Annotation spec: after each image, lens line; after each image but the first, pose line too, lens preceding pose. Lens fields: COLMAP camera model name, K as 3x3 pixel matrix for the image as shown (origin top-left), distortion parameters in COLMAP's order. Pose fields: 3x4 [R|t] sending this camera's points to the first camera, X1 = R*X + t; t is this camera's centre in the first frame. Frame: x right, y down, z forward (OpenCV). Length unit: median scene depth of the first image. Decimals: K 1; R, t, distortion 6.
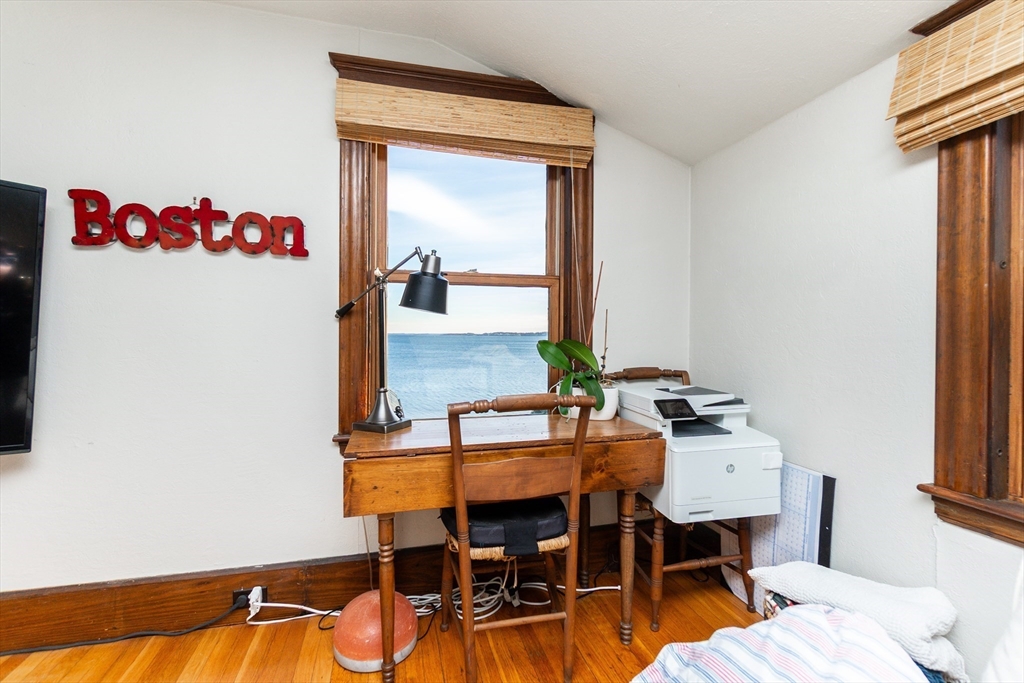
lens RADIAL K [[446.7, 0, 512.0], [0, 446.7, 341.5], [0, 0, 1]] dist [-0.000596, -0.000333]
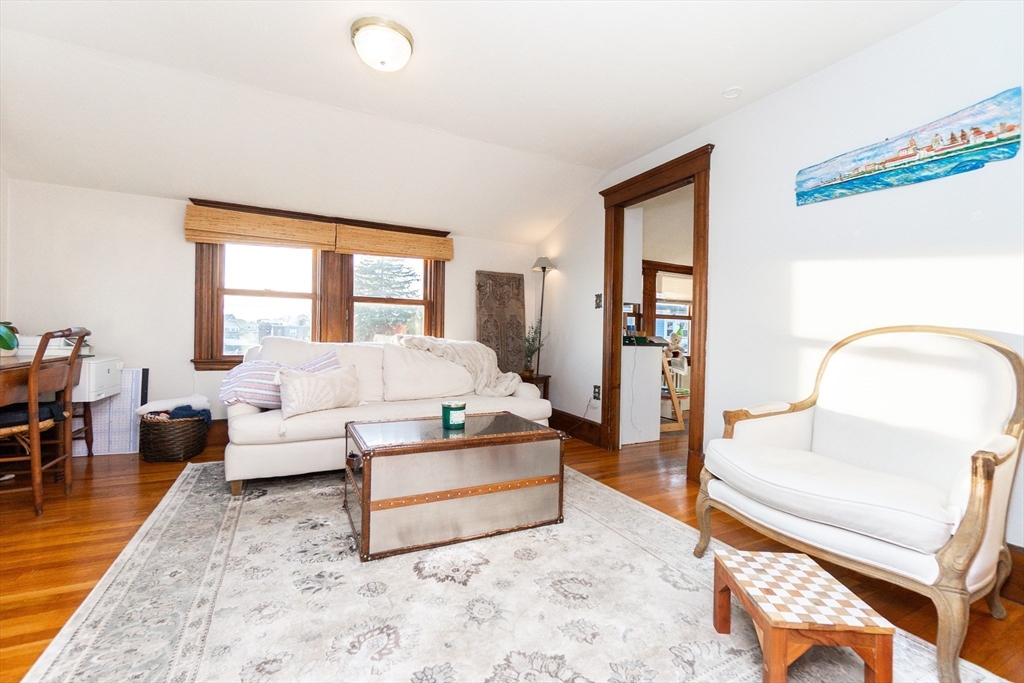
lens RADIAL K [[446.7, 0, 512.0], [0, 446.7, 341.5], [0, 0, 1]] dist [-0.000596, -0.000333]
pose [[-0.219700, -0.015887, 0.975438, -2.078164], [-0.011494, 0.999840, 0.013695, 0.124496], [-0.975500, -0.008203, -0.219848, -0.335913]]
